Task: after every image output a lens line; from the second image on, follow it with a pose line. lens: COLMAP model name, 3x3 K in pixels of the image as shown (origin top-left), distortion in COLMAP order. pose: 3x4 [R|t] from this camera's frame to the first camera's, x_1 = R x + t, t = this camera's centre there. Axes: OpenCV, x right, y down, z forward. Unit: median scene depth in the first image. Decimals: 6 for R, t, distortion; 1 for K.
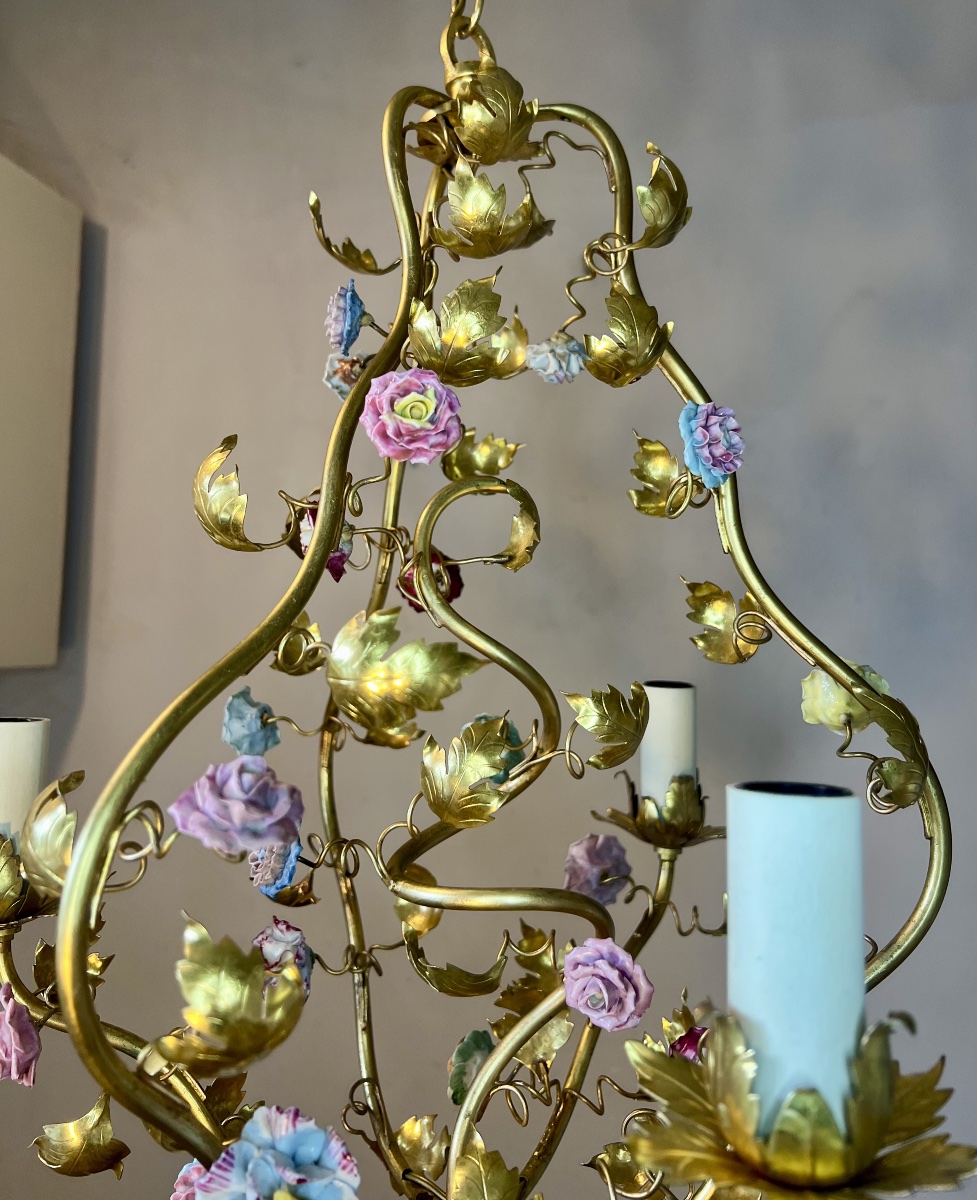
lens RADIAL K [[908.1, 0, 446.5], [0, 908.1, 491.7], [0, 0, 1]] dist [-0.013218, -0.005738]
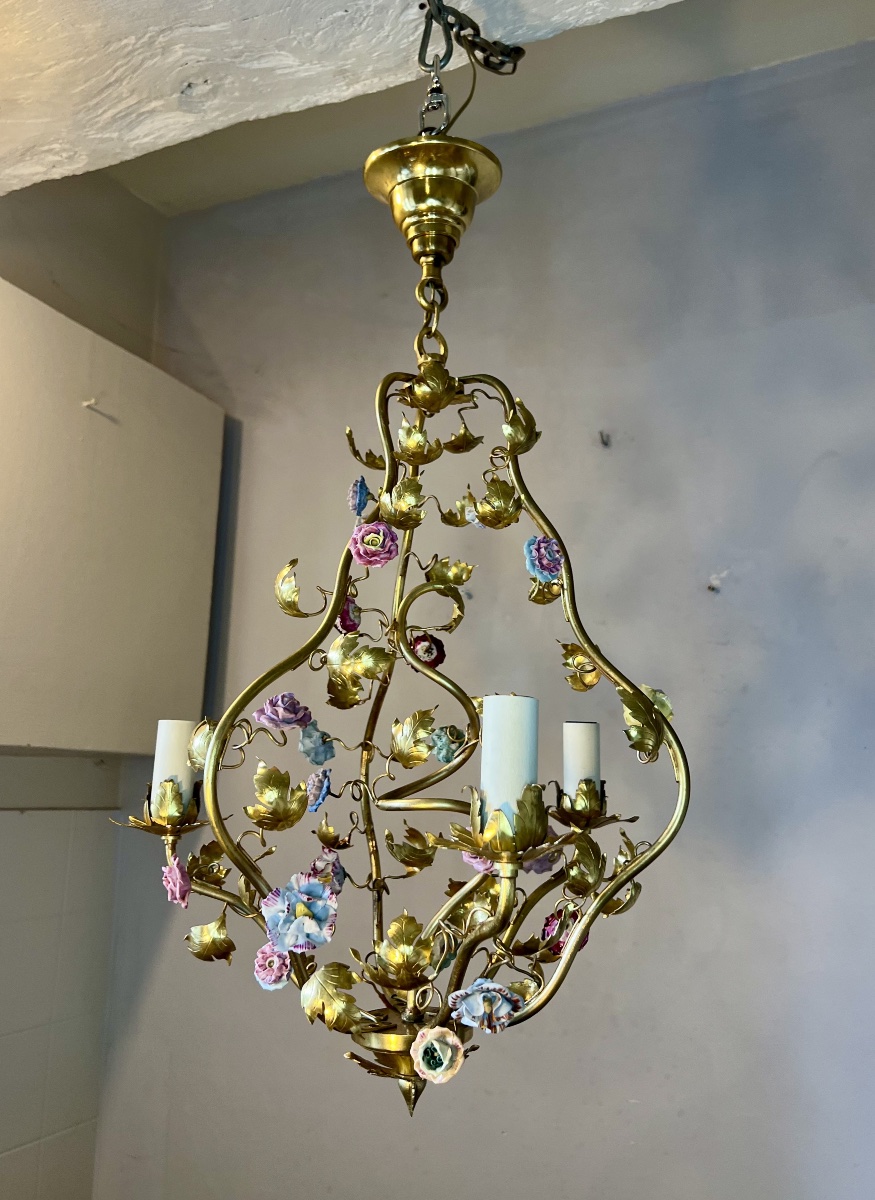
lens RADIAL K [[854.7, 0, 421.3], [0, 854.7, 544.5], [0, 0, 1]] dist [0.002194, -0.018358]
pose [[0.988207, -0.020070, -0.151806, 0.286567], [0.002895, 0.993645, -0.112521, 0.106258], [0.153099, 0.110754, 0.981985, -0.702280]]
